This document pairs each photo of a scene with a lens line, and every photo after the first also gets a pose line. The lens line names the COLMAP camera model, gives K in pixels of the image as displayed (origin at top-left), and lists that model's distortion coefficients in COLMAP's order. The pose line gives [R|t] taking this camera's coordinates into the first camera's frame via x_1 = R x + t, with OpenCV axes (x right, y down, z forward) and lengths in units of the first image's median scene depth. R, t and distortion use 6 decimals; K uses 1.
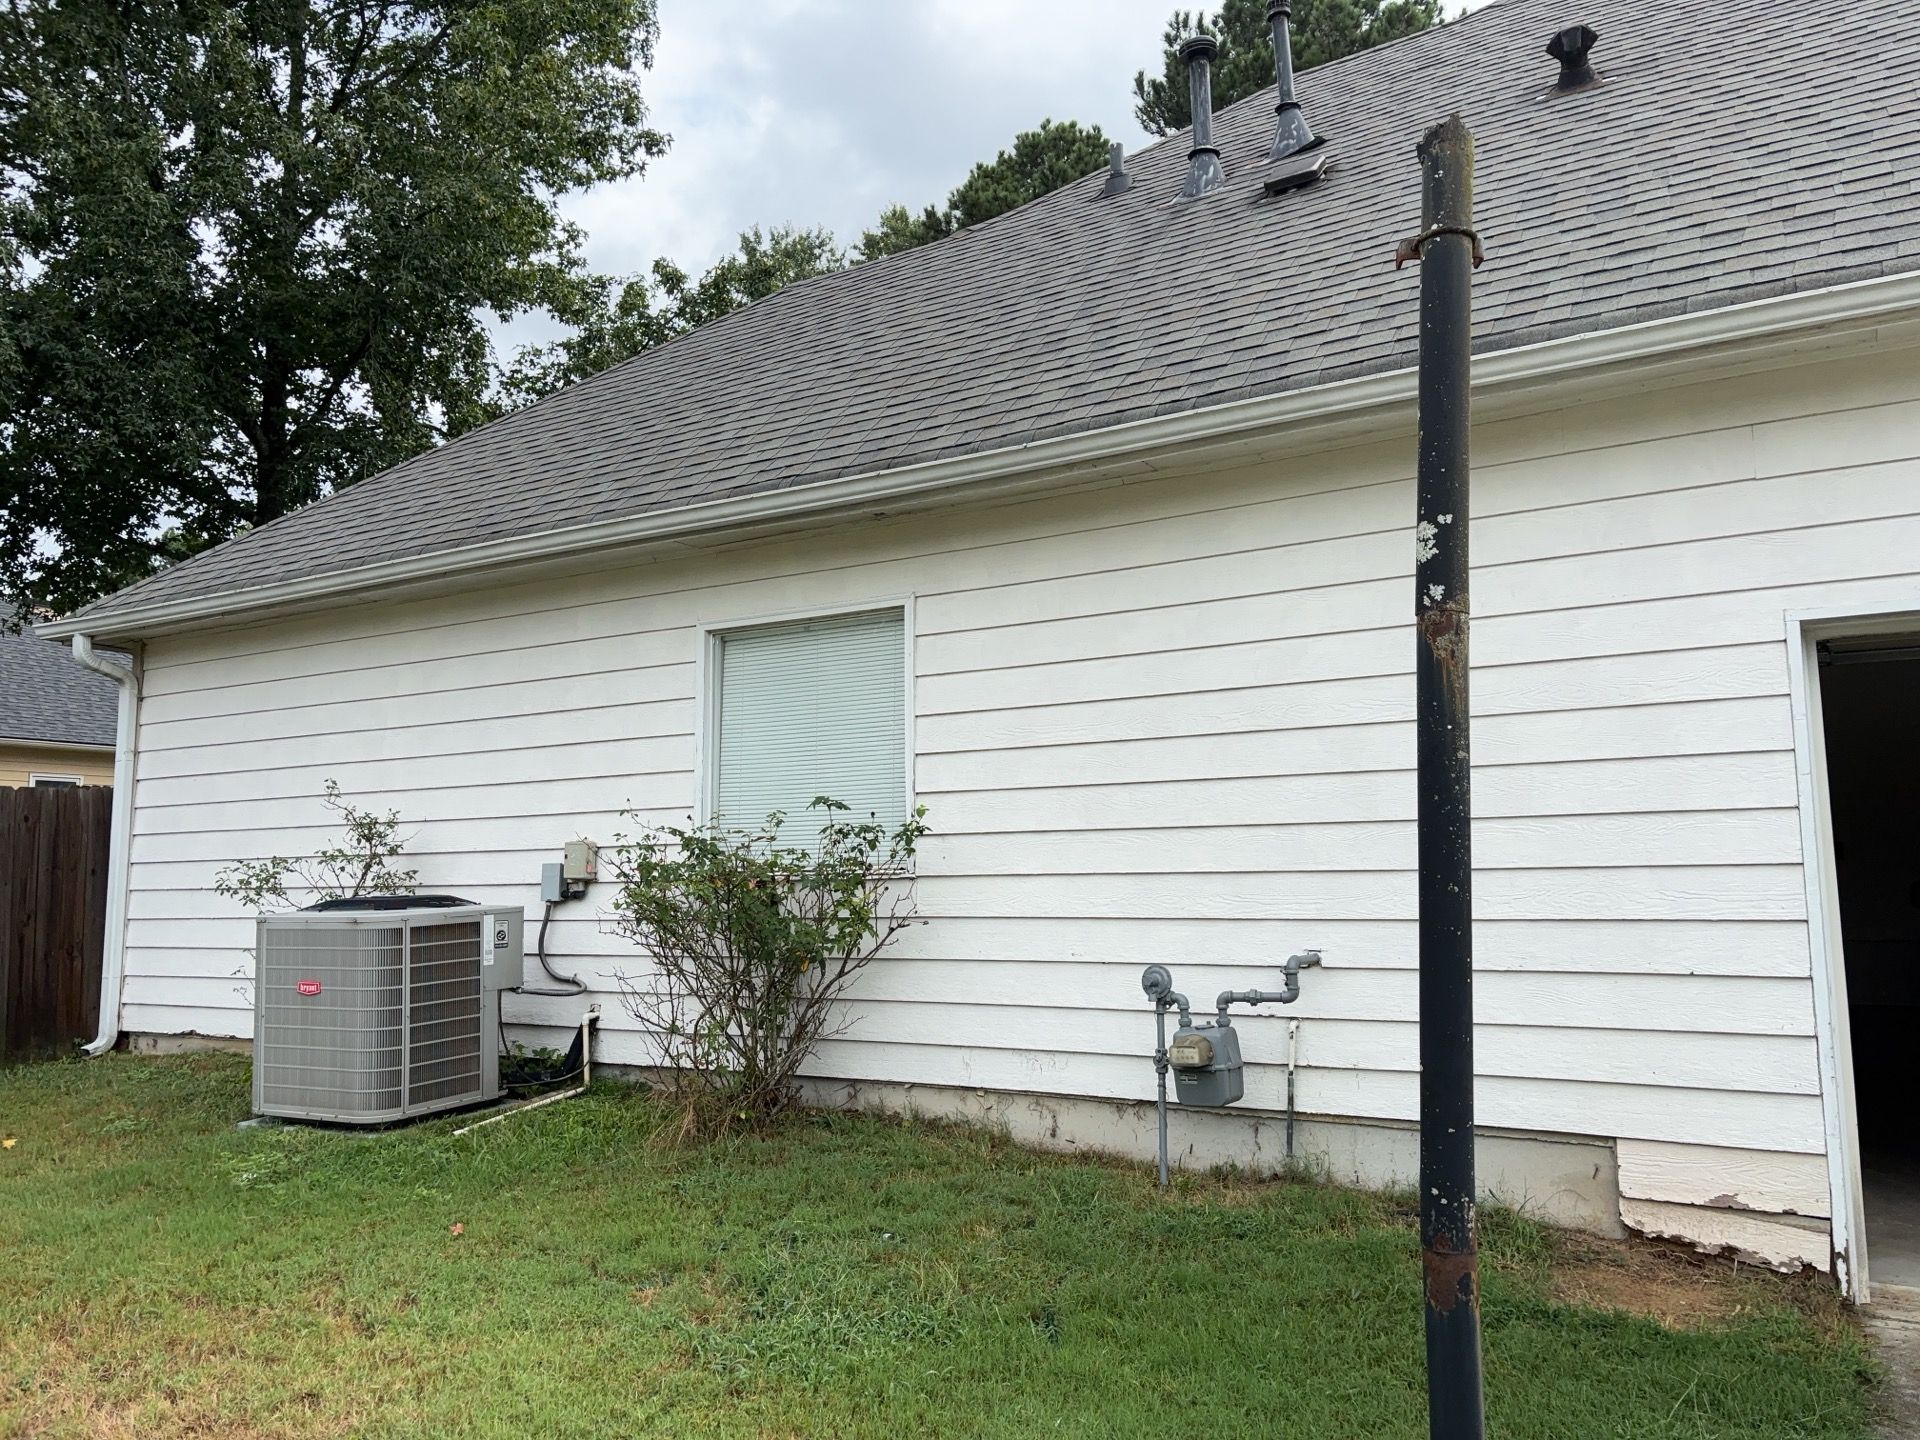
lens RADIAL K [[1445.5, 0, 960.2], [0, 1445.5, 712.6], [0, 0, 1]] dist [0.044668, -0.045933]
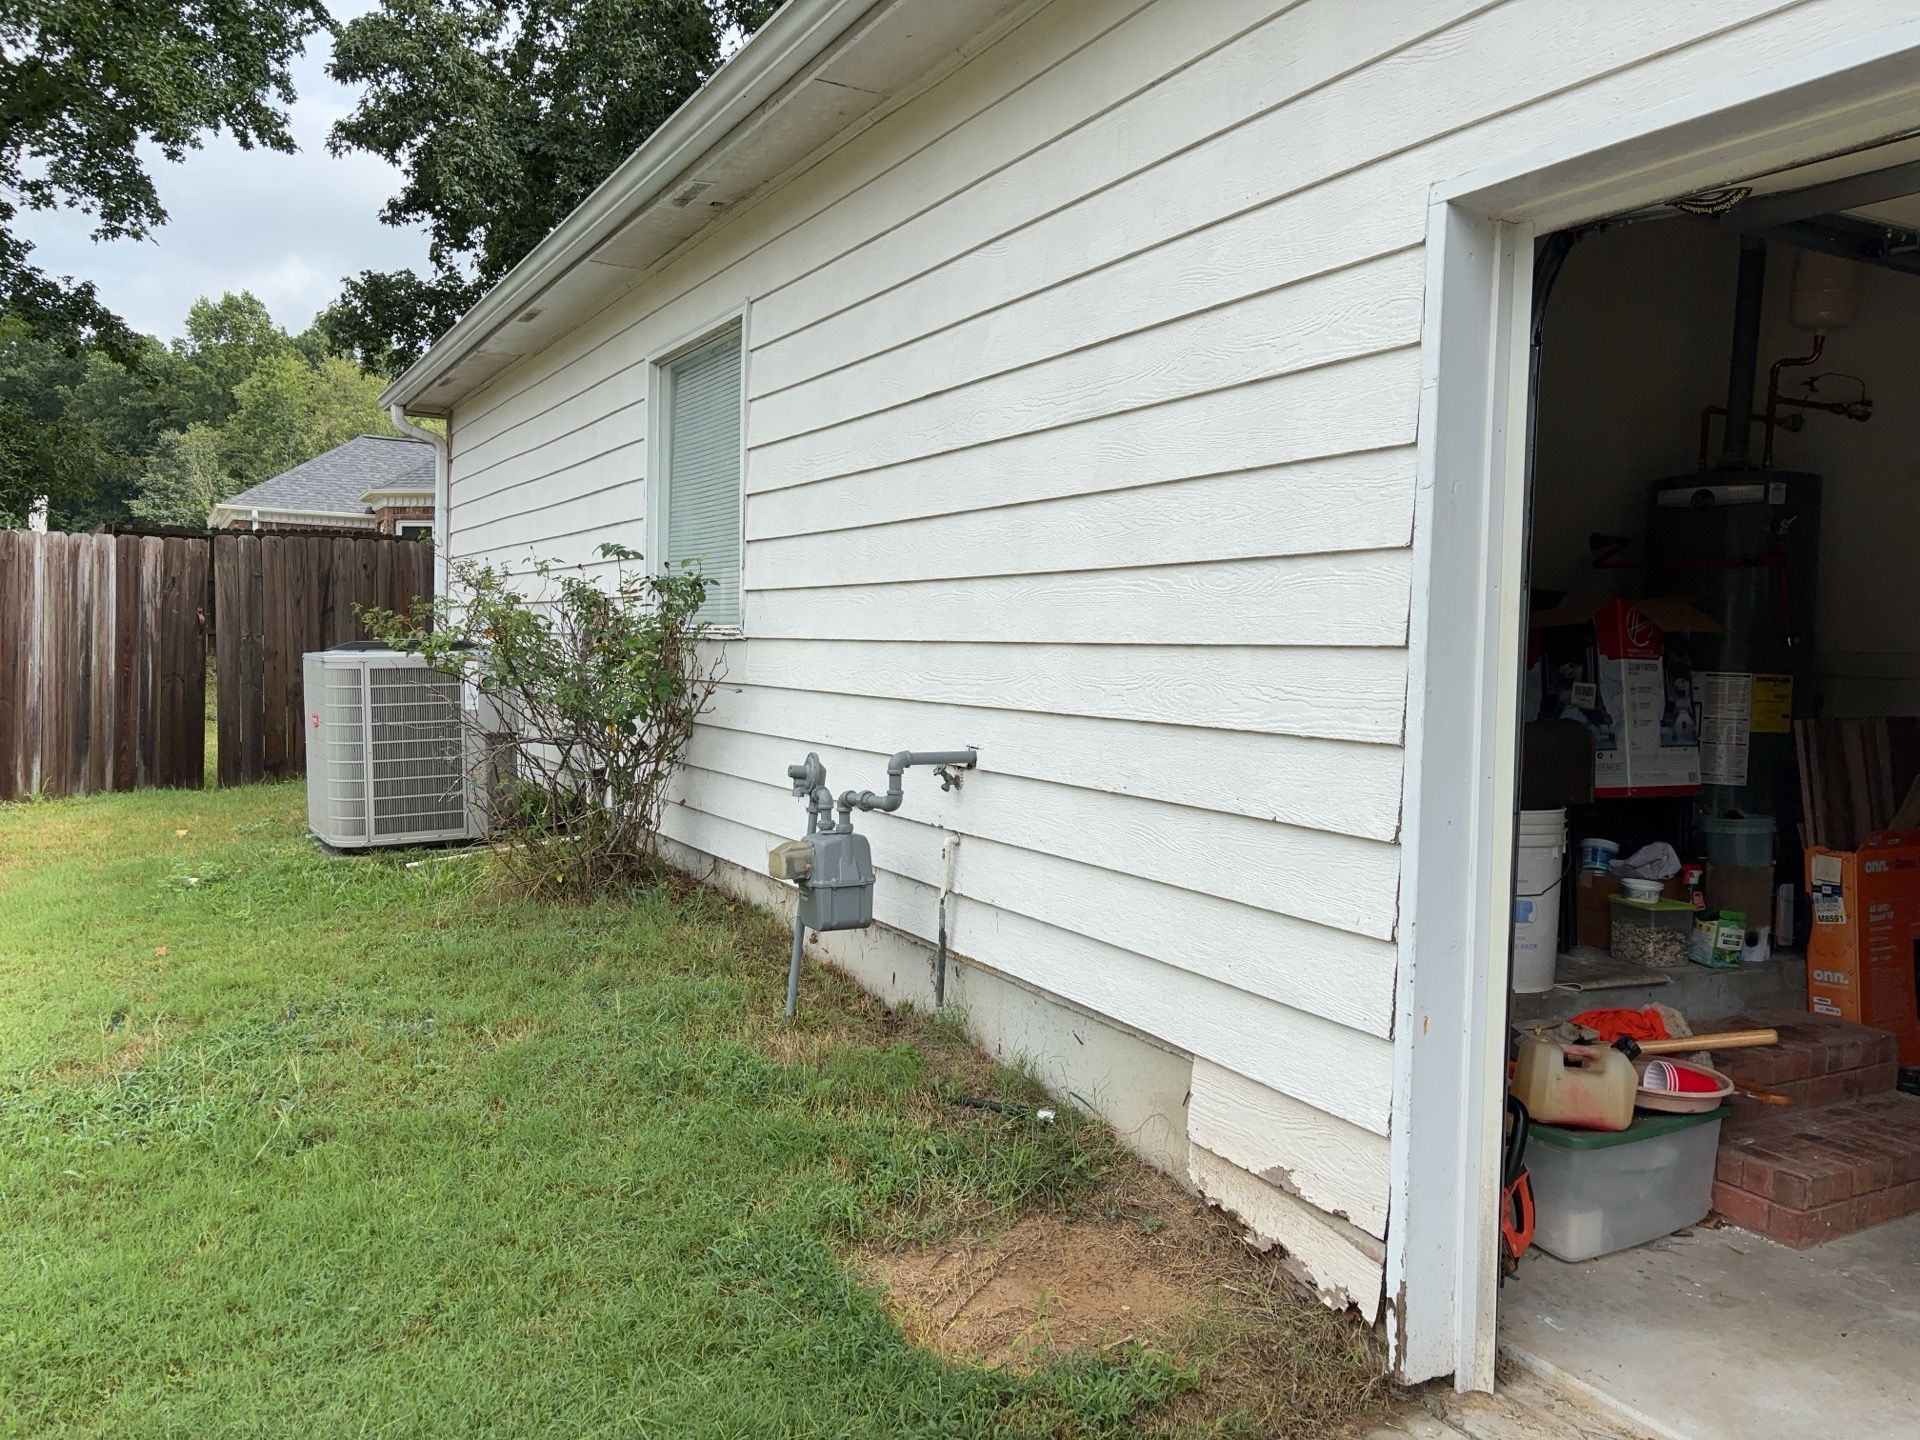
lens RADIAL K [[1445.5, 0, 962.6], [0, 1445.5, 713.5], [0, 0, 1]] dist [0.044668, -0.045933]
pose [[0.873356, 0.056471, -0.483799, 0.611655], [0.021681, 0.987765, 0.154435, 0.033288], [0.486600, -0.145366, 0.861446, 0.371775]]
